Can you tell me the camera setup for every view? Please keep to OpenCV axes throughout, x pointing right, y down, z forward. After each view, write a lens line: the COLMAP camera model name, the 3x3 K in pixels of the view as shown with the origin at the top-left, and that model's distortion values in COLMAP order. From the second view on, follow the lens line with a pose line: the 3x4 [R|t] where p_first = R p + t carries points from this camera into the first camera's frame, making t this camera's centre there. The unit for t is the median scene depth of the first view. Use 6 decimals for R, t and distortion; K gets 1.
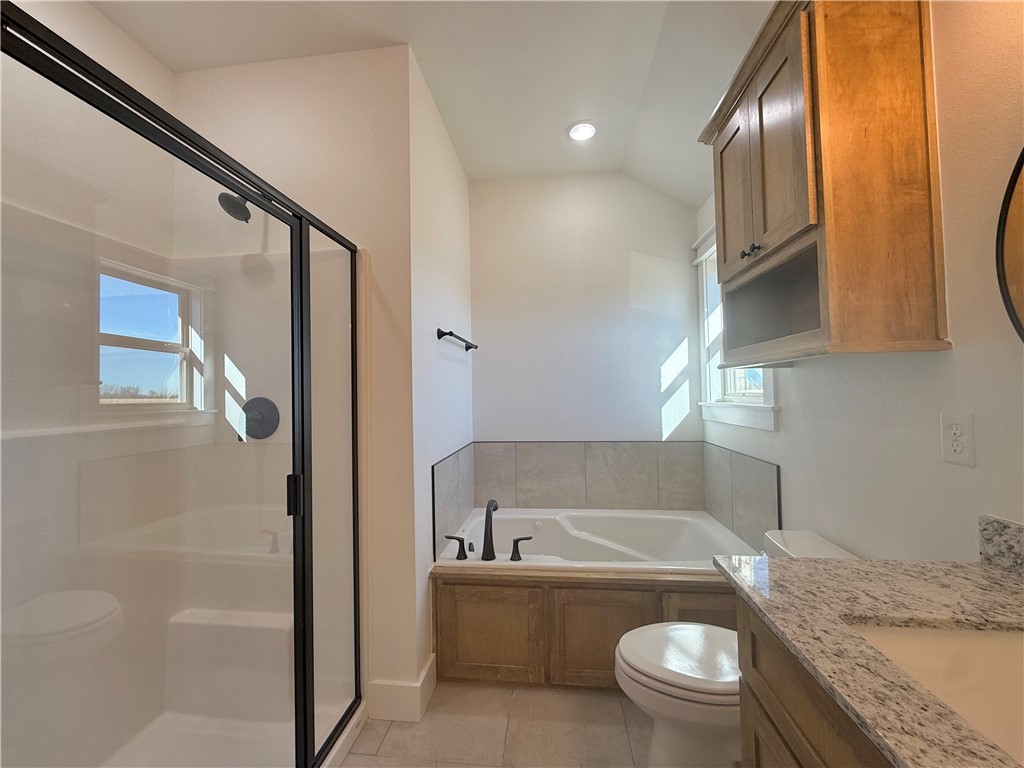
lens RADIAL K [[405.5, 0, 509.7], [0, 405.5, 383.4], [0, 0, 1]] dist [-0.002514, -0.000267]
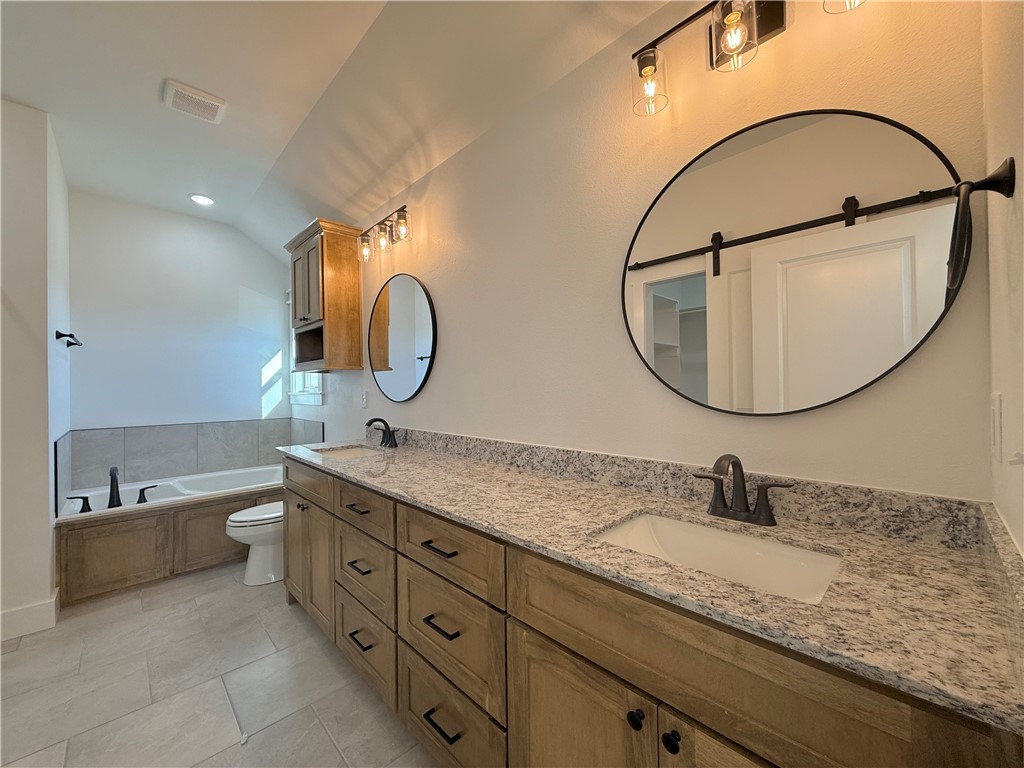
lens RADIAL K [[405.5, 0, 509.7], [0, 405.5, 383.4], [0, 0, 1]] dist [-0.002514, -0.000267]
pose [[0.633942, 0.015327, 0.773228, -0.266763], [-0.015397, 0.999856, -0.007196, 0.011312], [-0.773227, -0.007344, 0.634087, -0.869993]]
